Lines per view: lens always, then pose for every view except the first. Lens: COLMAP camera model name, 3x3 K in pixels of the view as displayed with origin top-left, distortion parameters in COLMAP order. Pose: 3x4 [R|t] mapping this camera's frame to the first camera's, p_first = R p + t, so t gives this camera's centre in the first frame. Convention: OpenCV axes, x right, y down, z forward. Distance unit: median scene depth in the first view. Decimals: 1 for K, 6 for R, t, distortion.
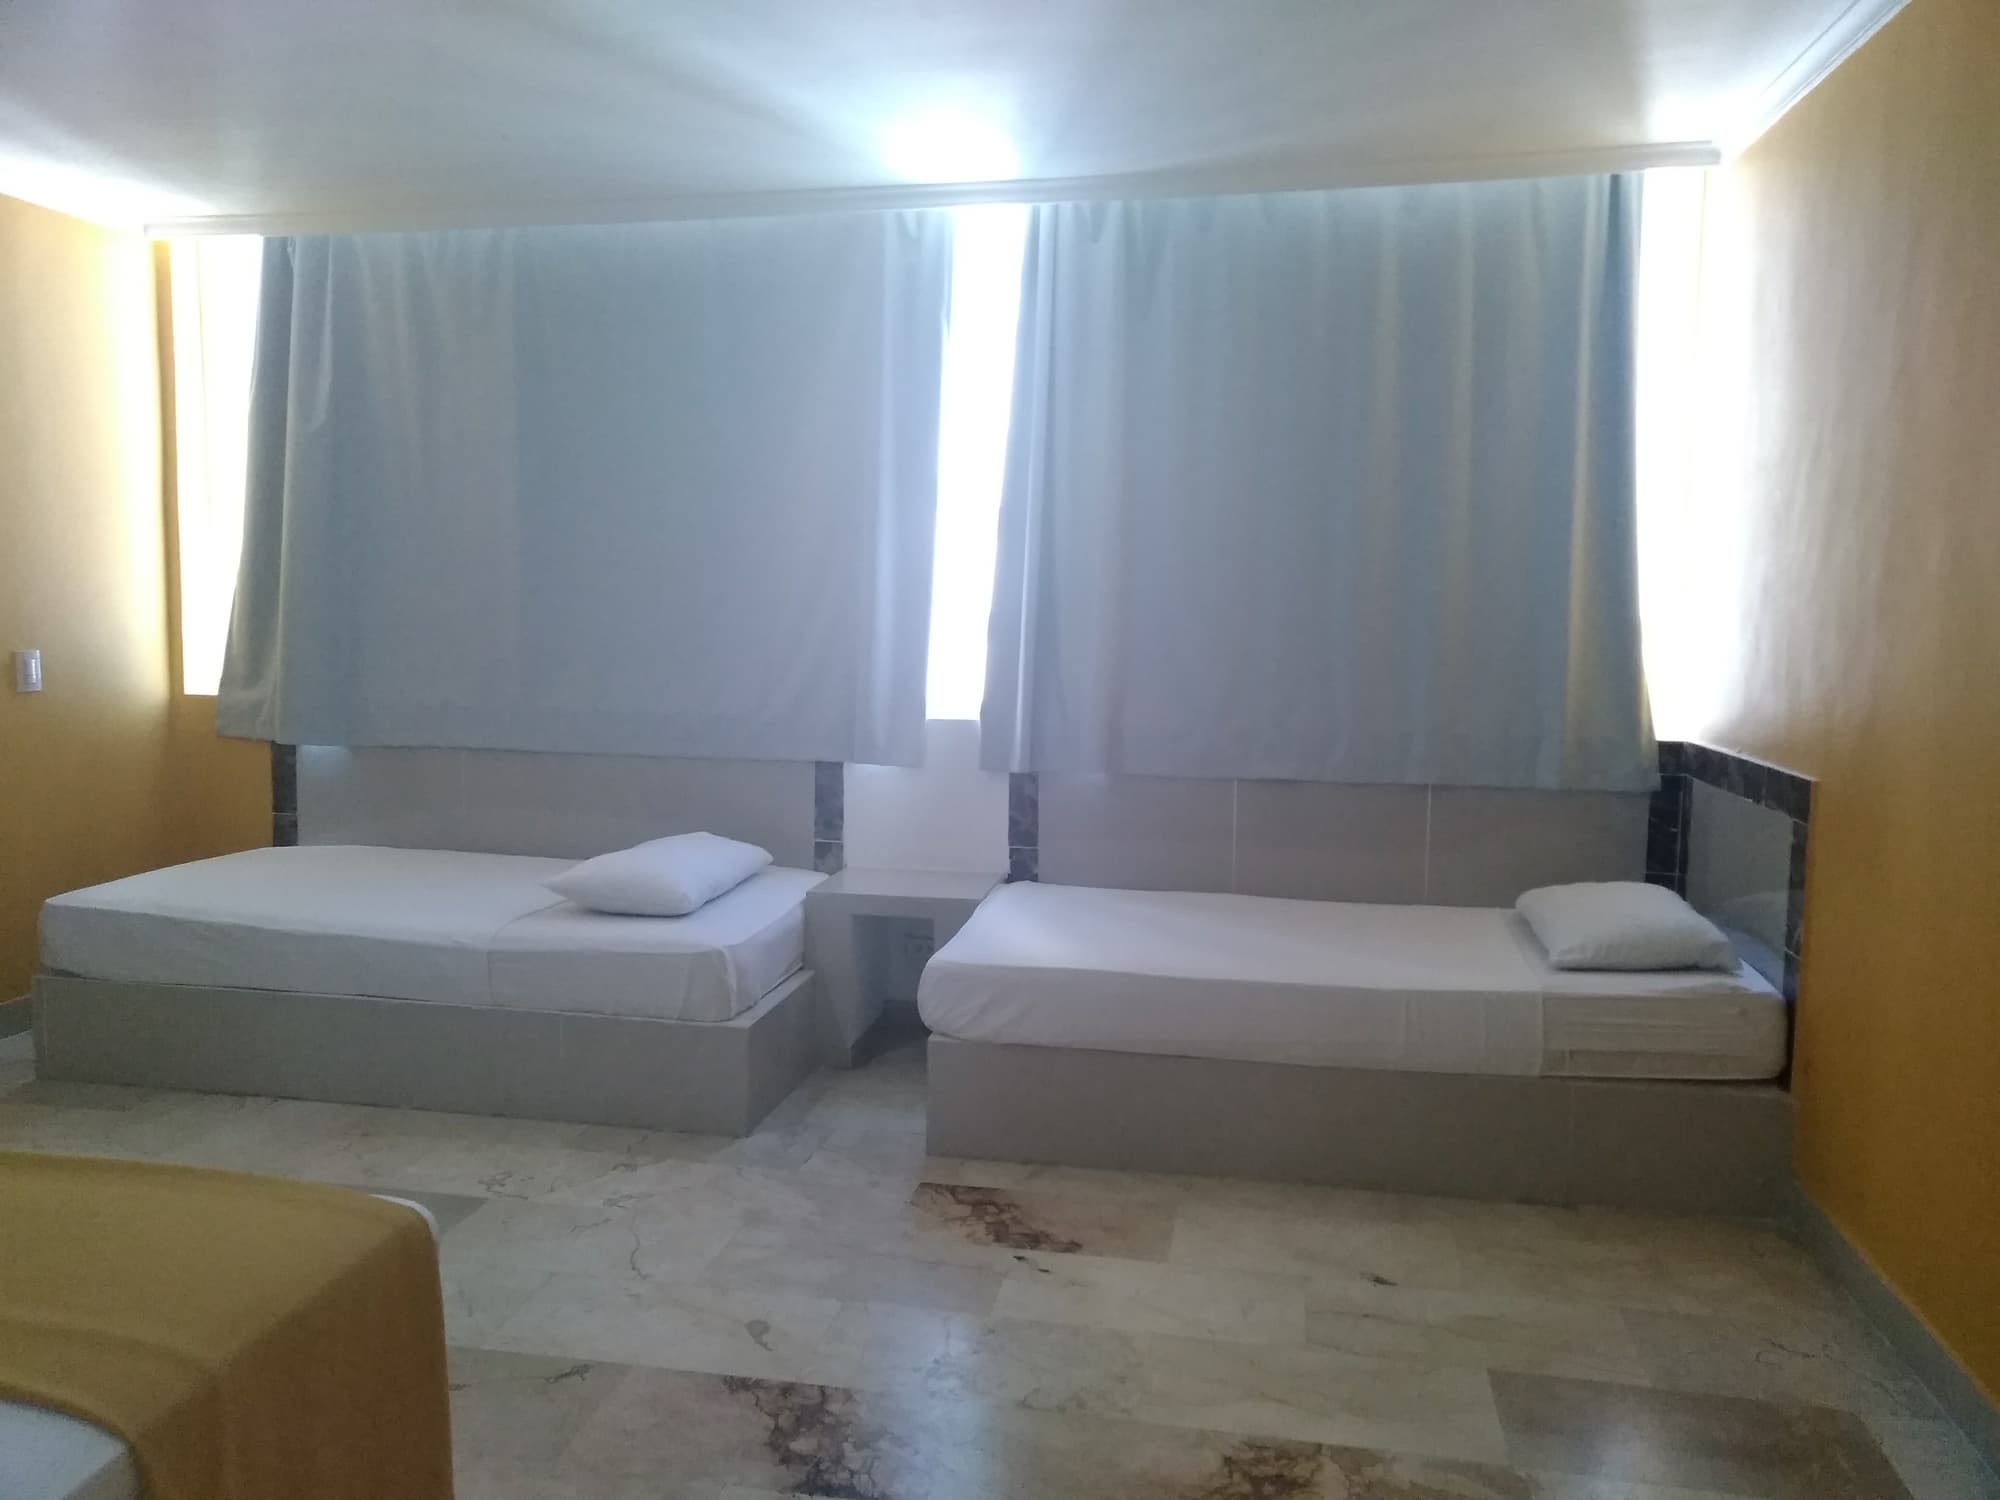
lens RADIAL K [[1494.3, 0, 999.3], [0, 1494.3, 757.3], [0, 0, 1]] dist [0.006395, 0.007822]
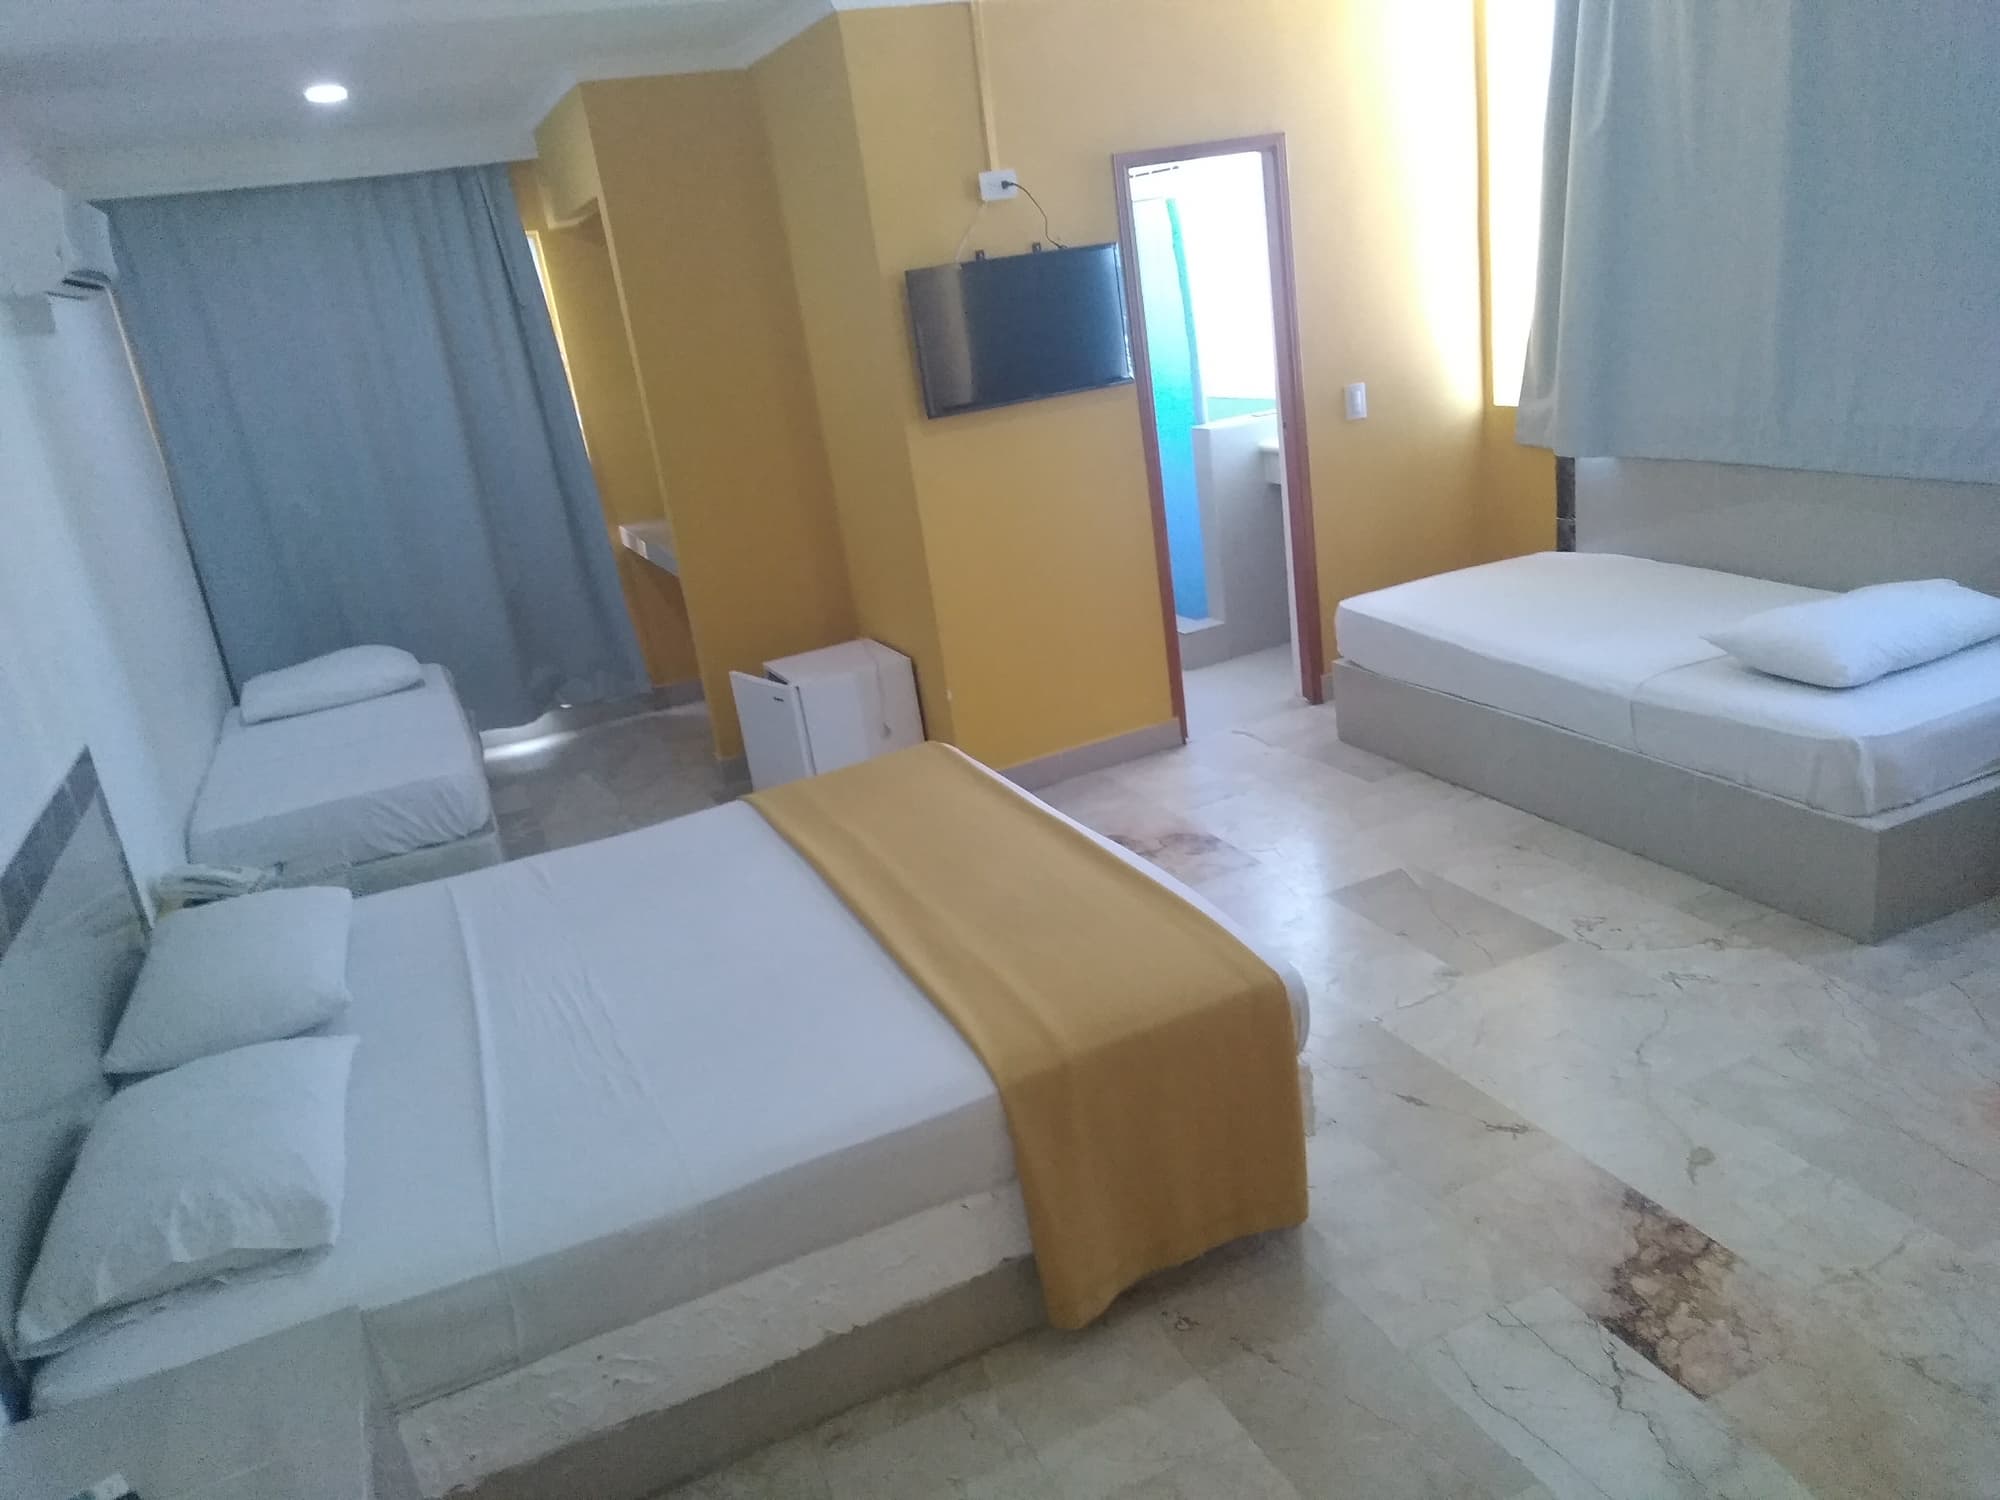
lens RADIAL K [[1494.3, 0, 998.8], [0, 1494.3, 743.4], [0, 0, 1]] dist [0.006395, 0.007822]
pose [[0.543726, 0.169956, -0.821874, 0.267593], [0.055336, 0.969890, 0.237172, -0.108393], [0.837437, -0.174436, 0.517950, 0.111640]]
